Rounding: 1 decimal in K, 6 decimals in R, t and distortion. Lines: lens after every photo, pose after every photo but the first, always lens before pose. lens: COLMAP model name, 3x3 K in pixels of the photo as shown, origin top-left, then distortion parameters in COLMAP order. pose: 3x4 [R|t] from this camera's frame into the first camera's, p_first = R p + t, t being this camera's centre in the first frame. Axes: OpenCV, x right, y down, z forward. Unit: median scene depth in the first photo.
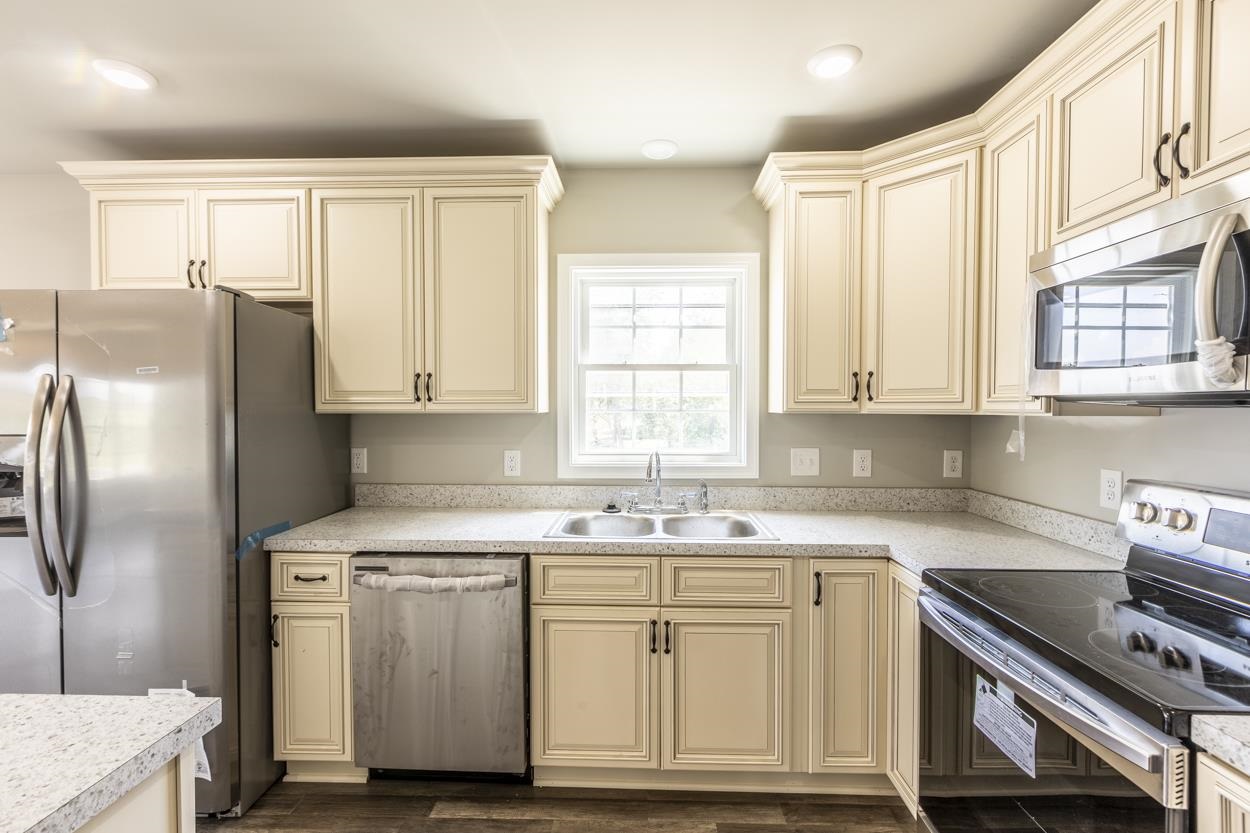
lens RADIAL K [[559.5, 0, 625.6], [0, 559.5, 419.1], [0, 0, 1]] dist [0.002142, -0.000228]
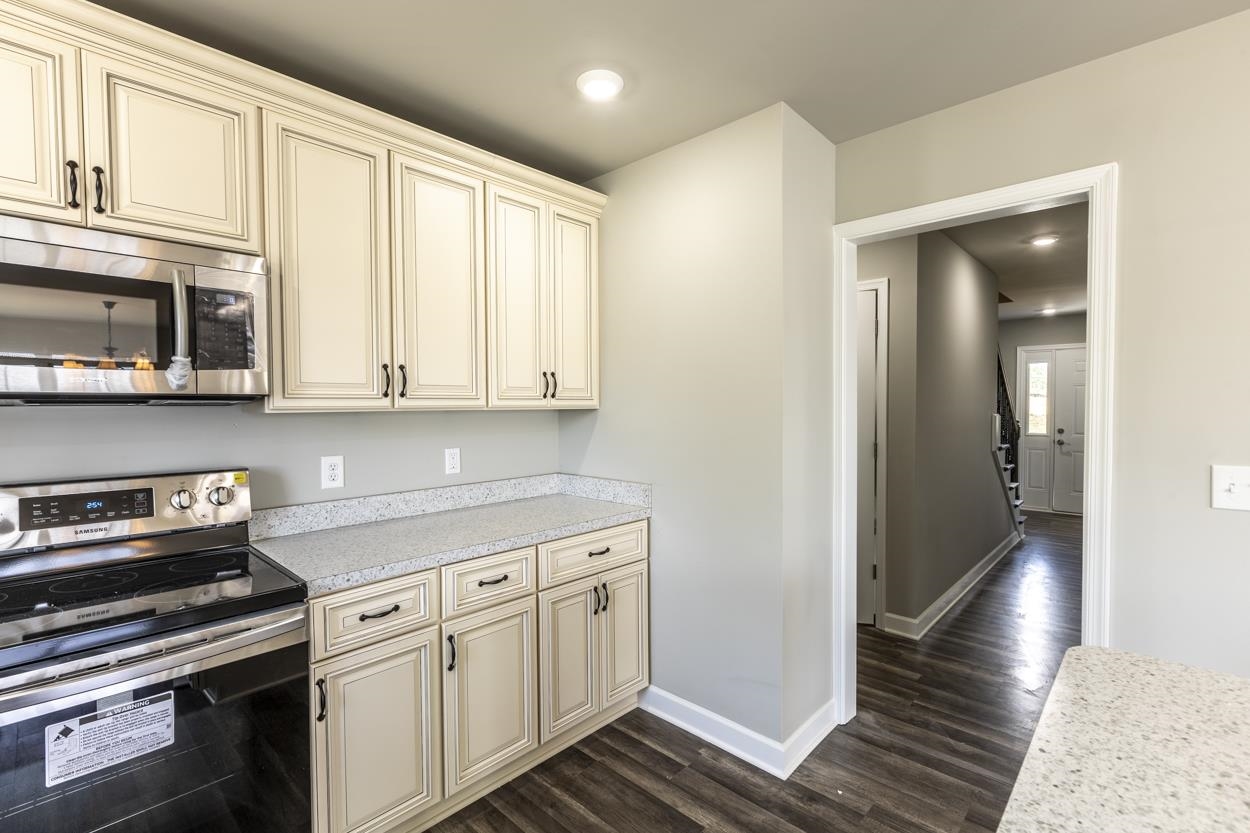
lens RADIAL K [[559.5, 0, 625.6], [0, 559.5, 419.1], [0, 0, 1]] dist [0.002142, -0.000228]
pose [[-0.743511, -0.015687, 0.668540, -0.387581], [0.017840, 0.998904, 0.043280, -0.014694], [-0.668486, 0.044106, -0.742416, 0.707816]]
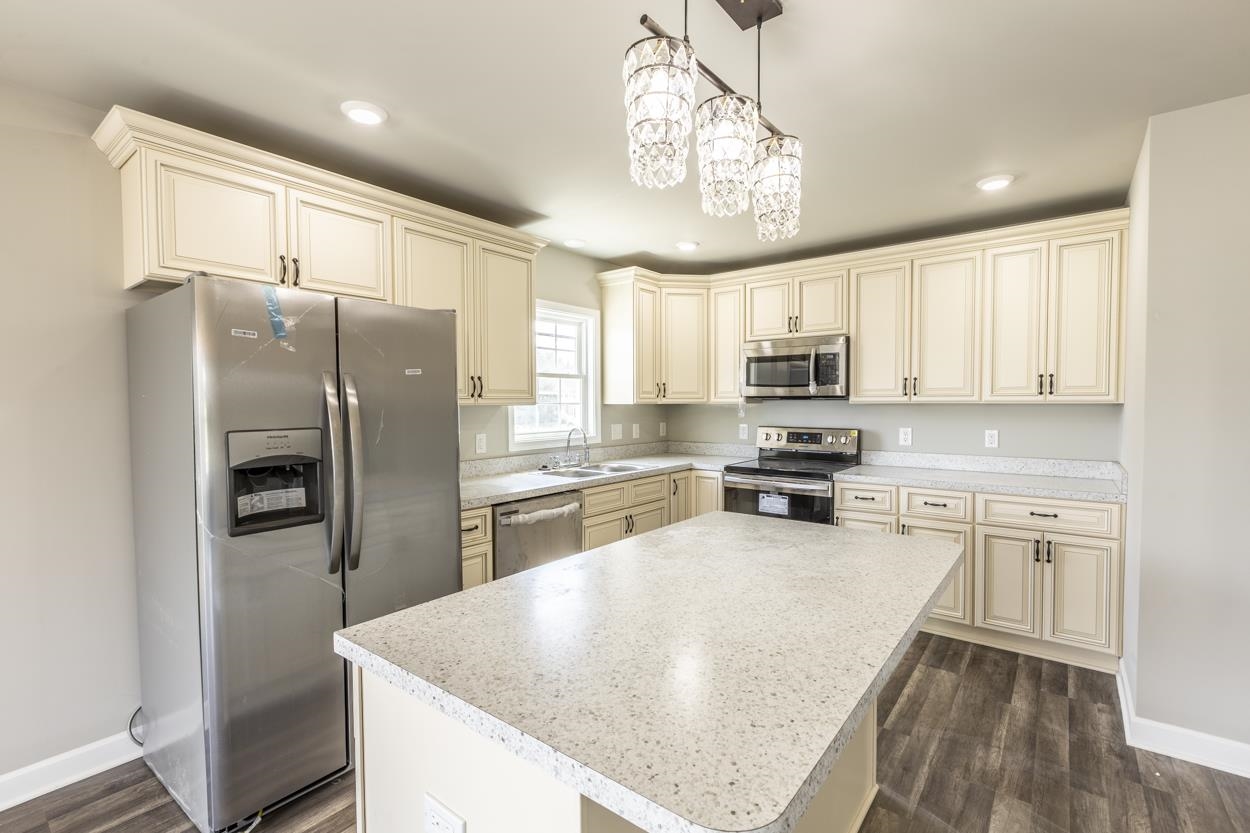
lens RADIAL K [[564.5, 0, 628.8], [0, 564.5, 417.1], [0, 0, 1]] dist [0.009998, 0.000121]
pose [[0.588685, -0.026257, 0.807936, -1.444073], [0.021940, 0.999623, 0.016501, 0.001634], [-0.808064, 0.008012, 0.589040, -0.112097]]
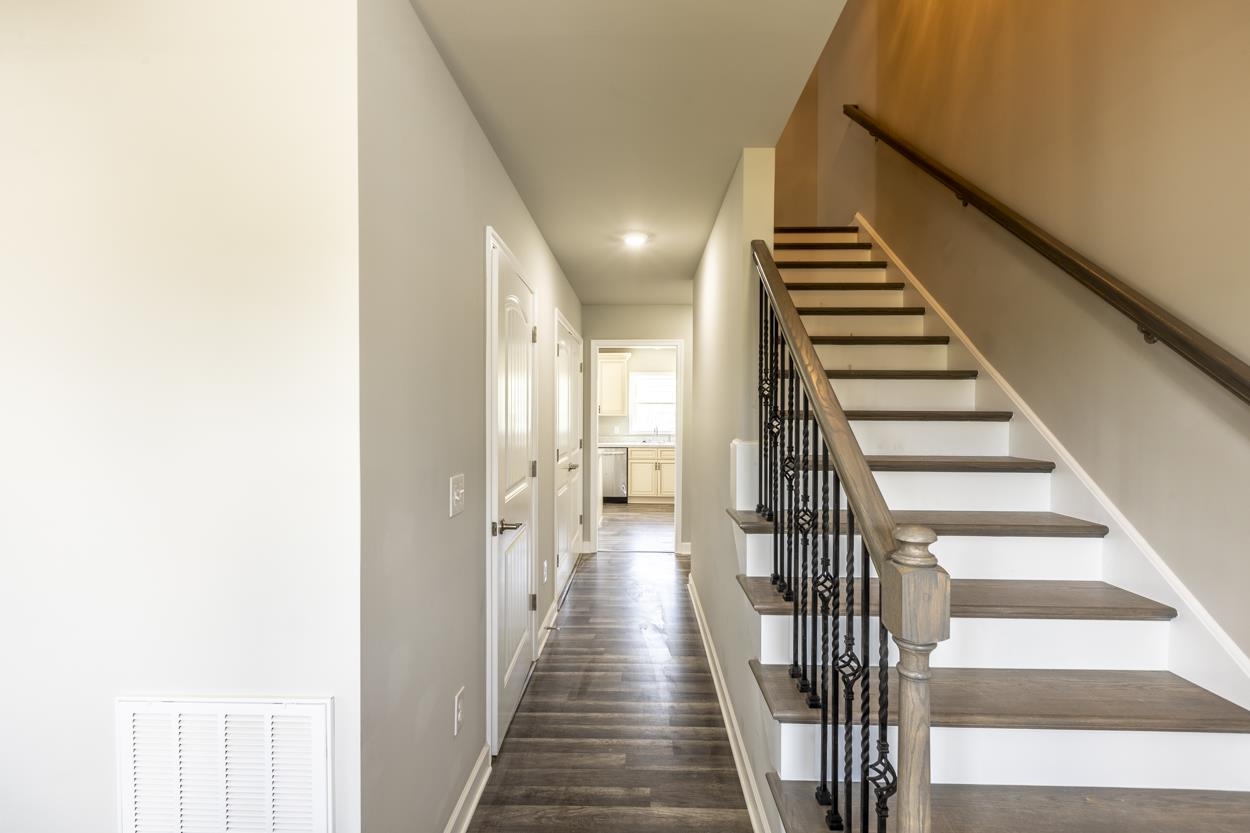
lens RADIAL K [[559.5, 0, 625.6], [0, 559.5, 419.1], [0, 0, 1]] dist [0.002142, -0.000228]
pose [[0.999999, -0.000209, 0.001180, -0.196975], [0.000219, 0.999967, -0.008096, 0.050090], [-0.001178, 0.008097, 0.999967, -3.460643]]
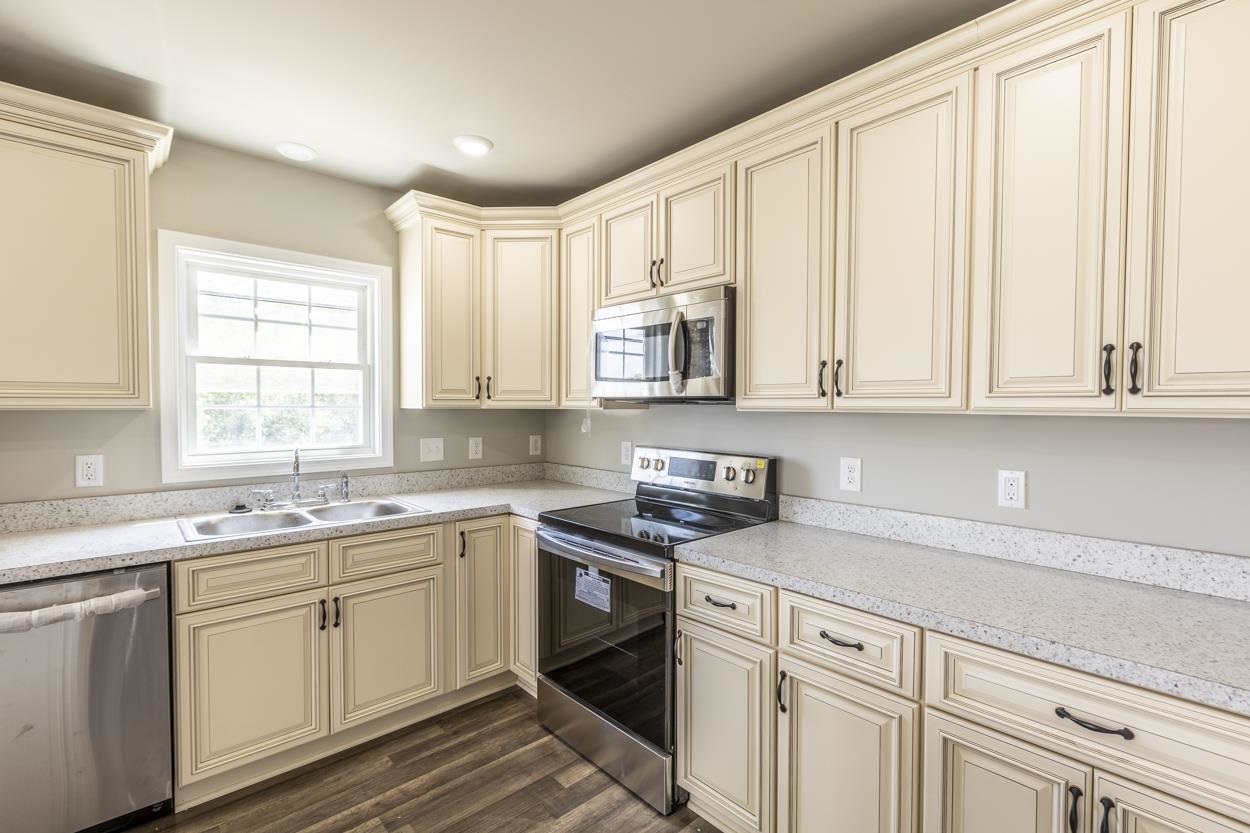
lens RADIAL K [[559.5, 0, 625.6], [0, 559.5, 419.1], [0, 0, 1]] dist [0.002142, -0.000228]
pose [[0.720252, -0.016645, 0.693513, -0.272858], [0.012099, 0.999861, 0.011432, 0.003972], [-0.693607, 0.000157, 0.720353, -0.189609]]
